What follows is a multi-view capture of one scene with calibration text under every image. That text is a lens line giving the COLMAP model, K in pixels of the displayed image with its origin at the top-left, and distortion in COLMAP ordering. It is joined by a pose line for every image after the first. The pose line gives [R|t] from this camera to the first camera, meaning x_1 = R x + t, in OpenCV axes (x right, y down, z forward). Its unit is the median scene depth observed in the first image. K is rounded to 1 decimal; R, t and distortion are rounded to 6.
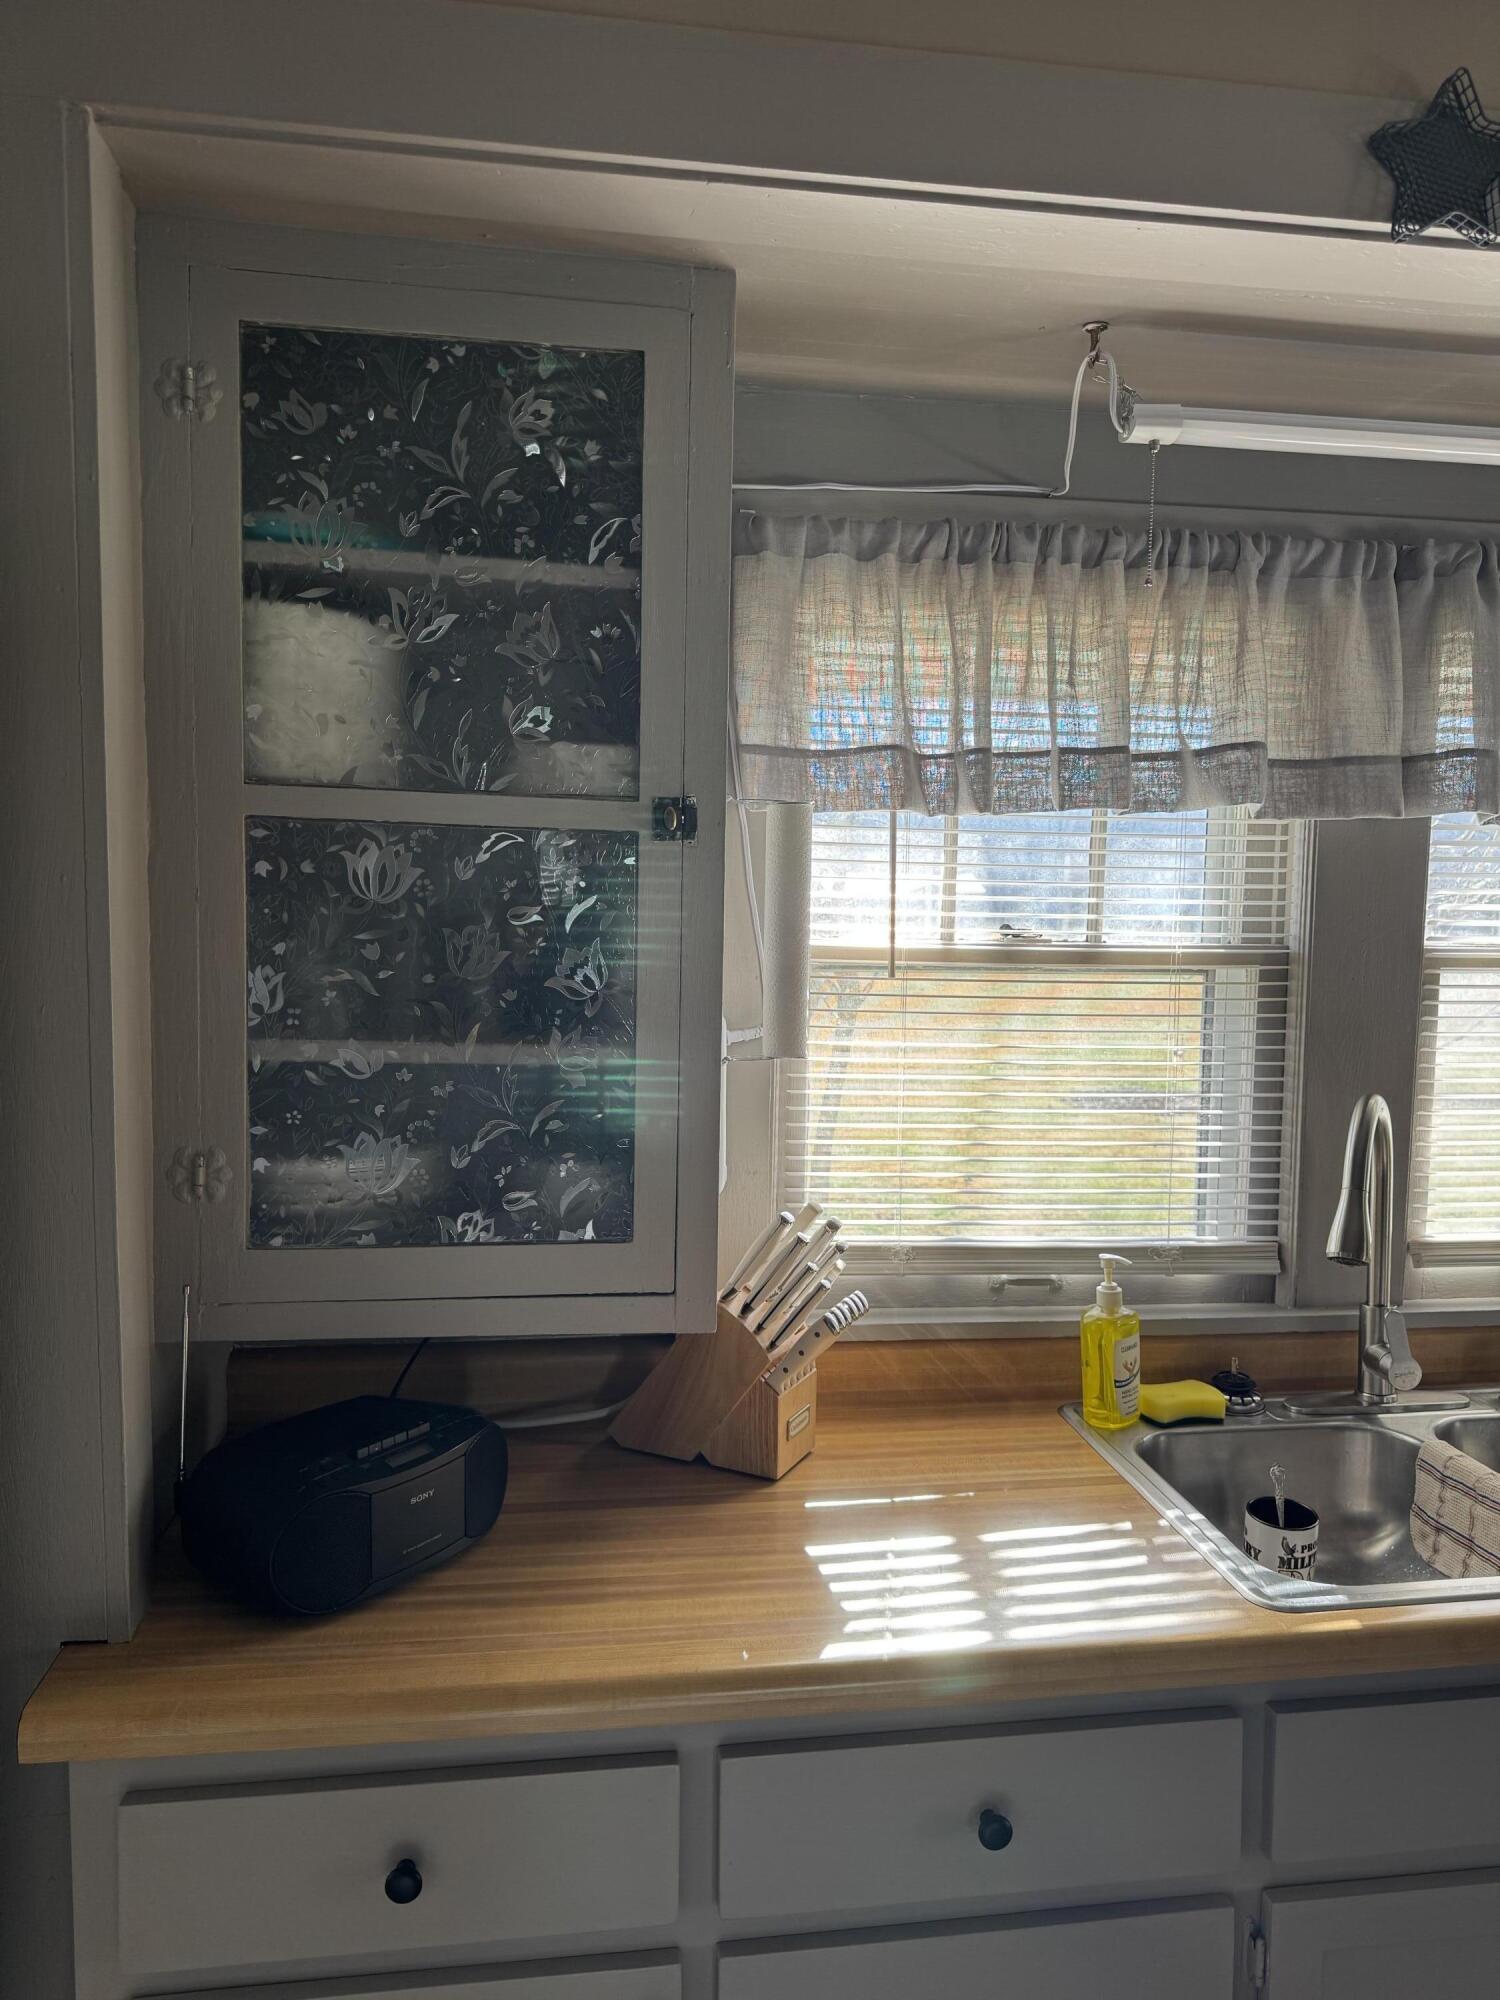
lens RADIAL K [[1408.4, 0, 751.0], [0, 1408.4, 991.9], [0, 0, 1]] dist [0.045415, -0.057567]
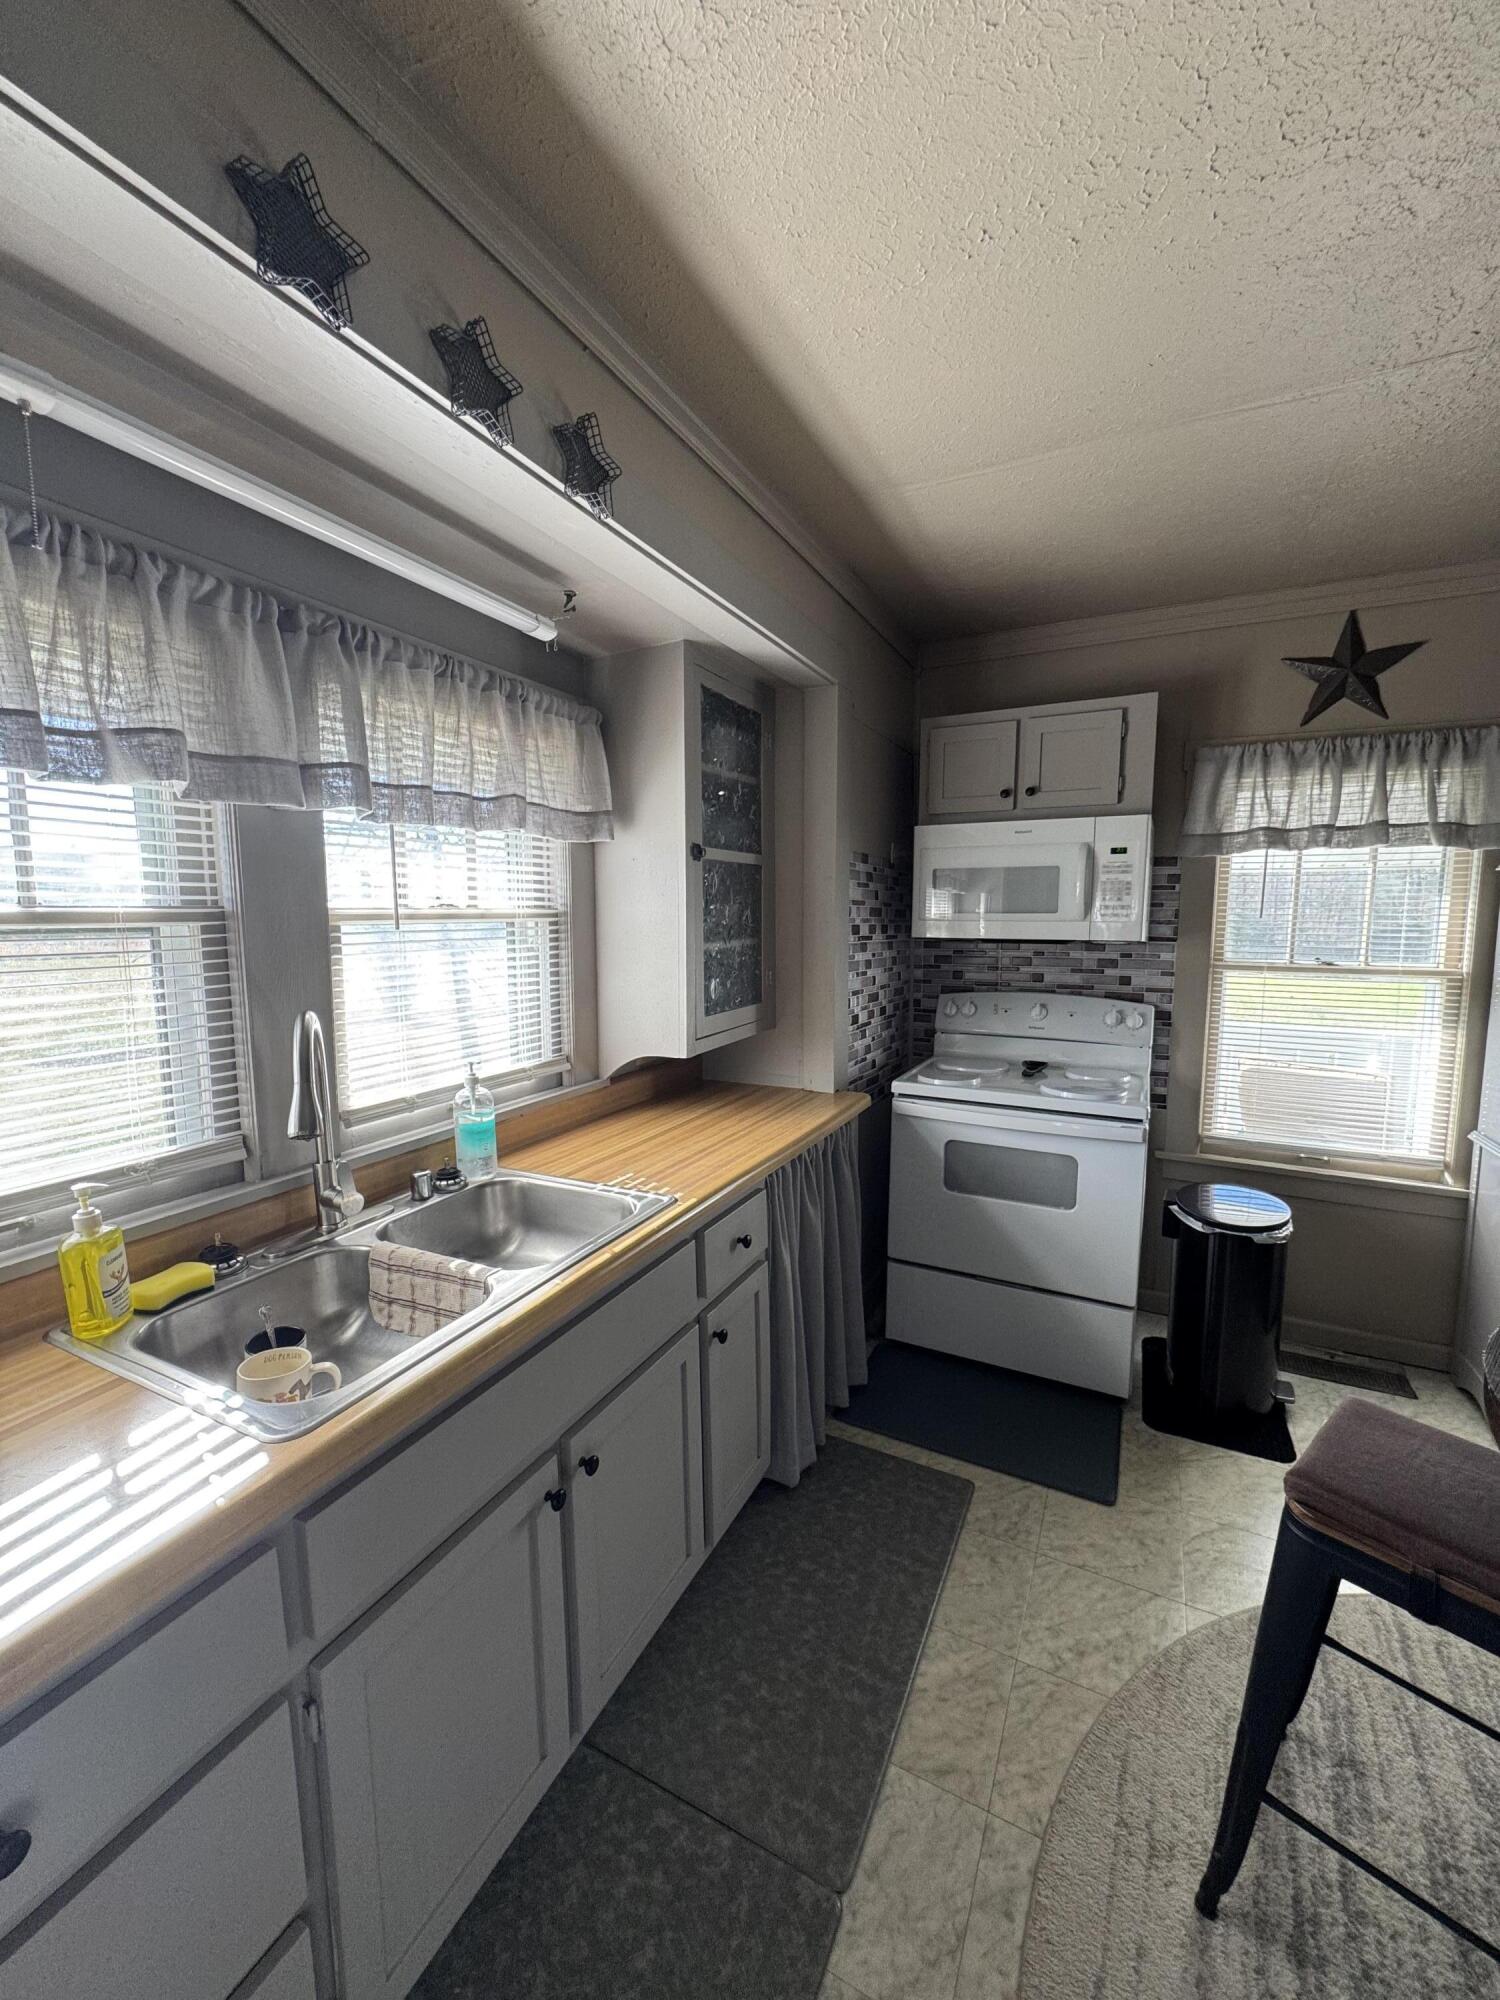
lens RADIAL K [[797.2, 0, 755.9], [0, 797.2, 996.2], [0, 0, 1]] dist [-0.007264, 0.000990]
pose [[0.566659, -0.106252, 0.817073, 0.061607], [0.073690, 0.994212, 0.078182, 0.030053], [-0.820651, 0.015907, 0.571209, 0.212554]]
